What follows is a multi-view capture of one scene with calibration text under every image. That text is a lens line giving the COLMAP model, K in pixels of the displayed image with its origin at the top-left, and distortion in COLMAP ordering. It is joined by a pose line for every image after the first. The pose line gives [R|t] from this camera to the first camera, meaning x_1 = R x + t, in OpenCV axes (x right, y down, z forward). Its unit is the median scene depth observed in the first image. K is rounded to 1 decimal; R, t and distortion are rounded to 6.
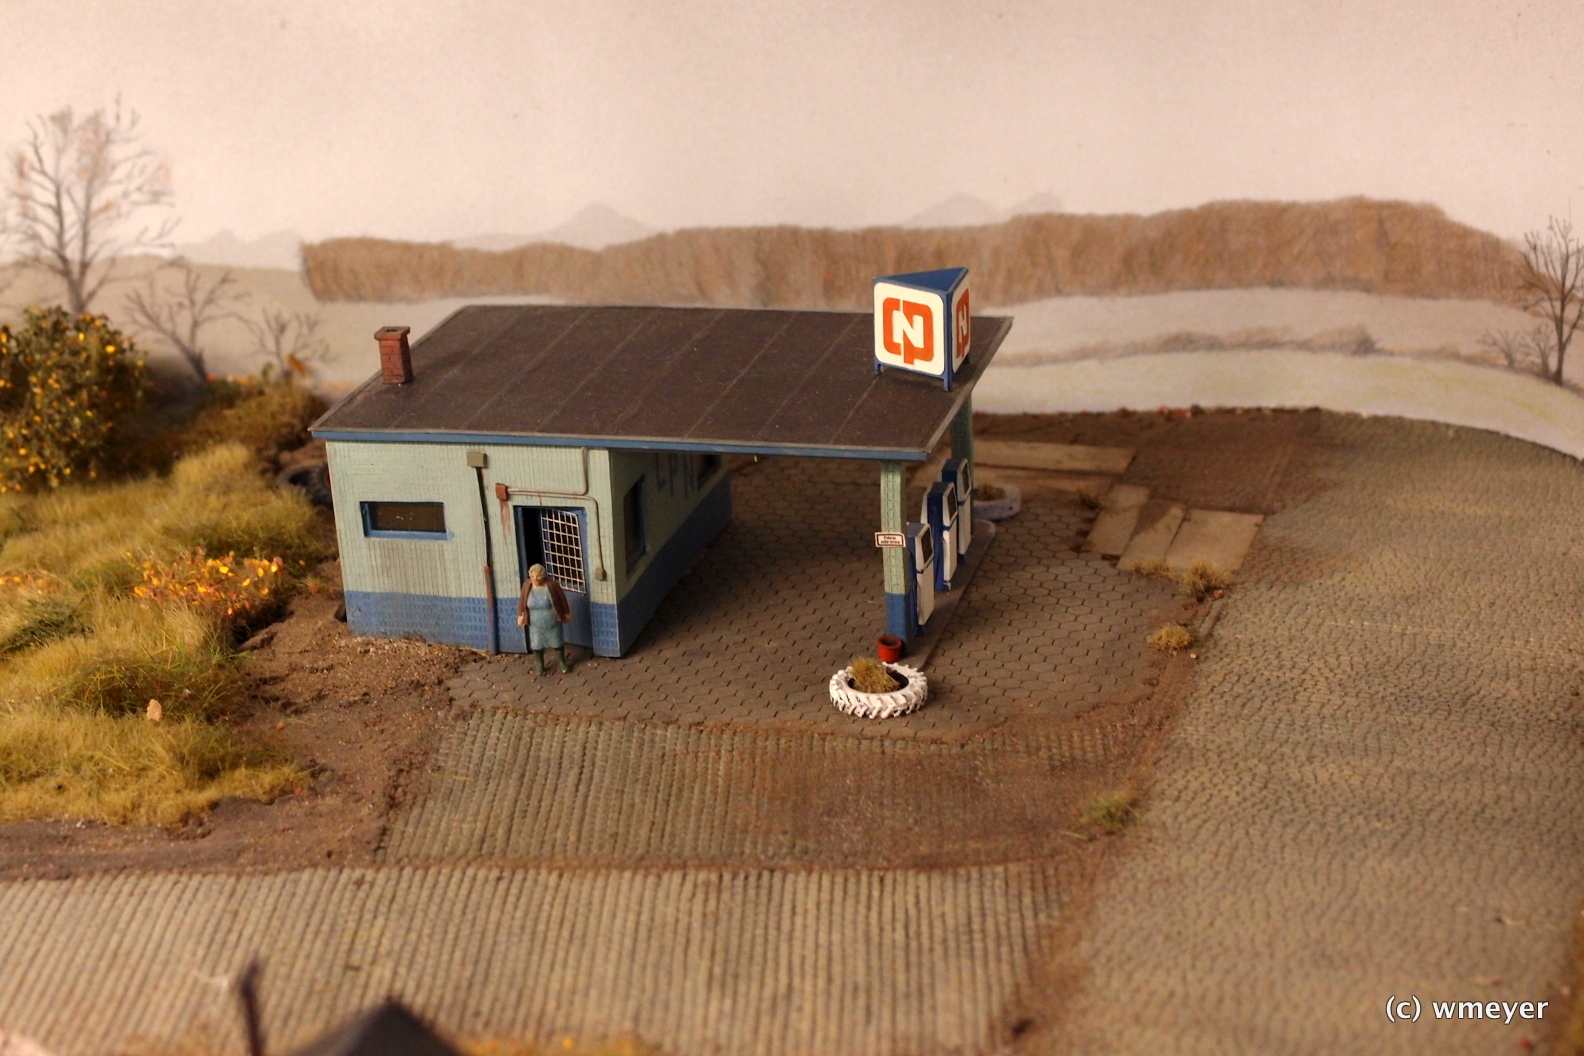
lens RADIAL K [[3051.1, 0, 792.0], [0, 3051.1, 528.0], [0, 0, 1]] dist [-0.011947, 0.267885]
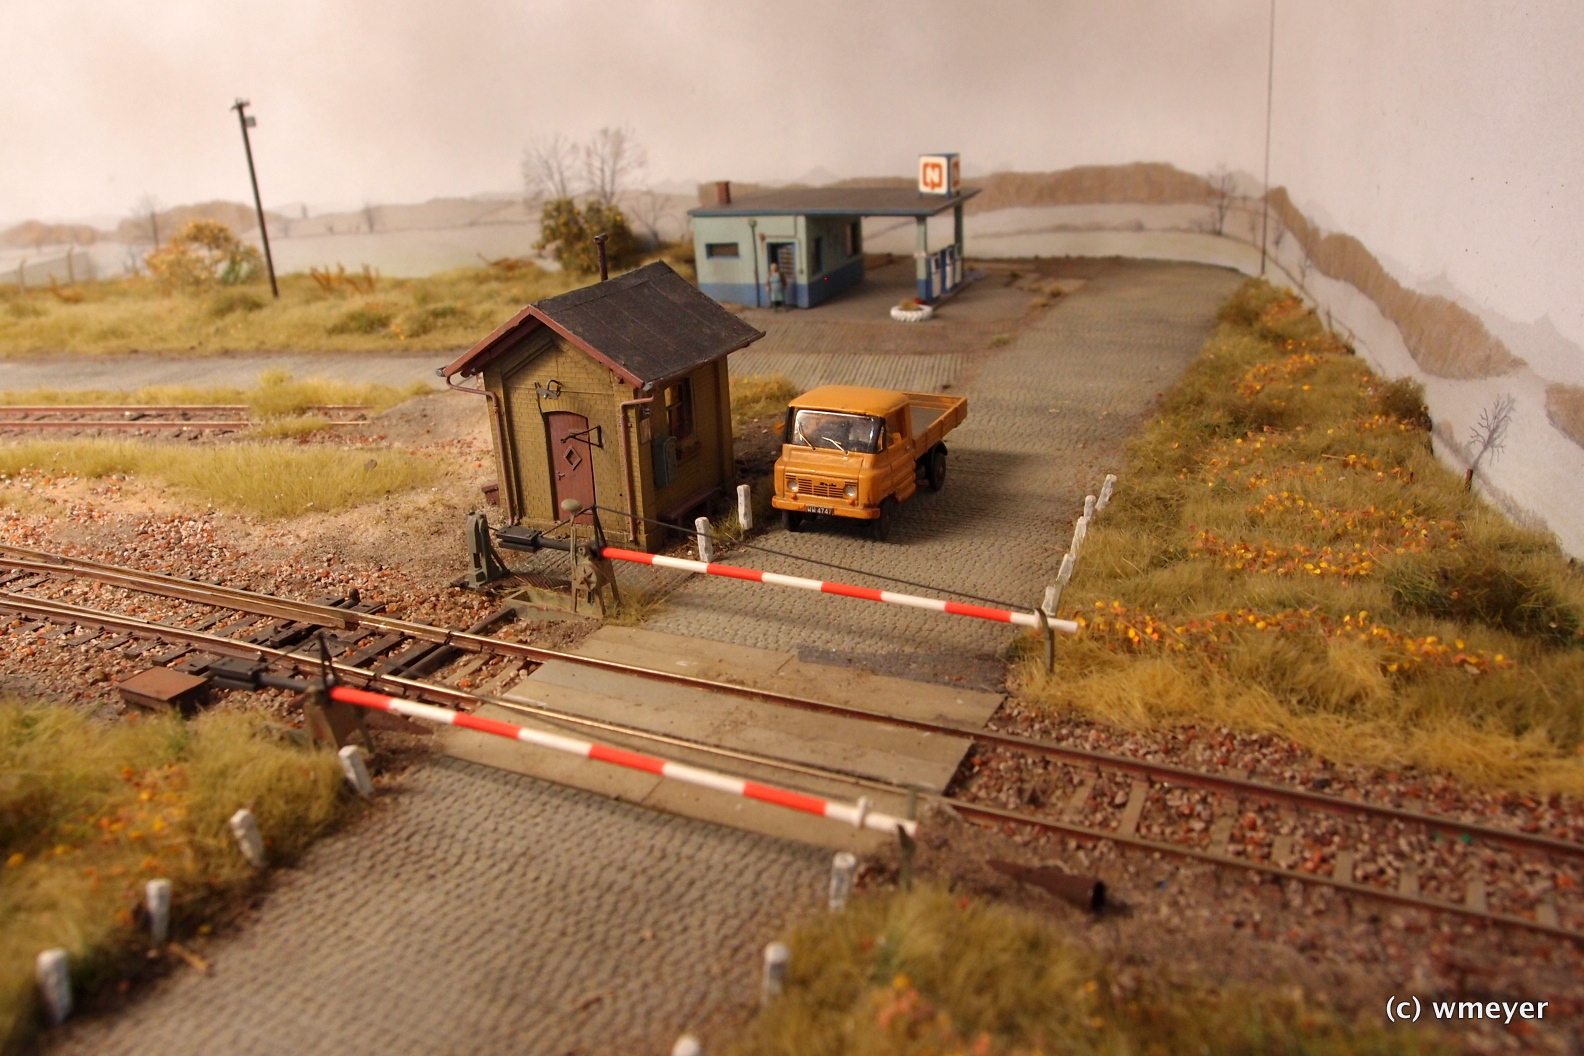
lens RADIAL K [[1294.6, 0, 792.0], [0, 1294.6, 528.0], [0, 0, 1]] dist [-0.080445, 0.044248]
pose [[0.991001, 0.036934, -0.128654, 0.066557], [-0.036352, 0.999315, 0.006871, 0.202253], [0.128820, -0.002132, 0.991666, -0.017758]]
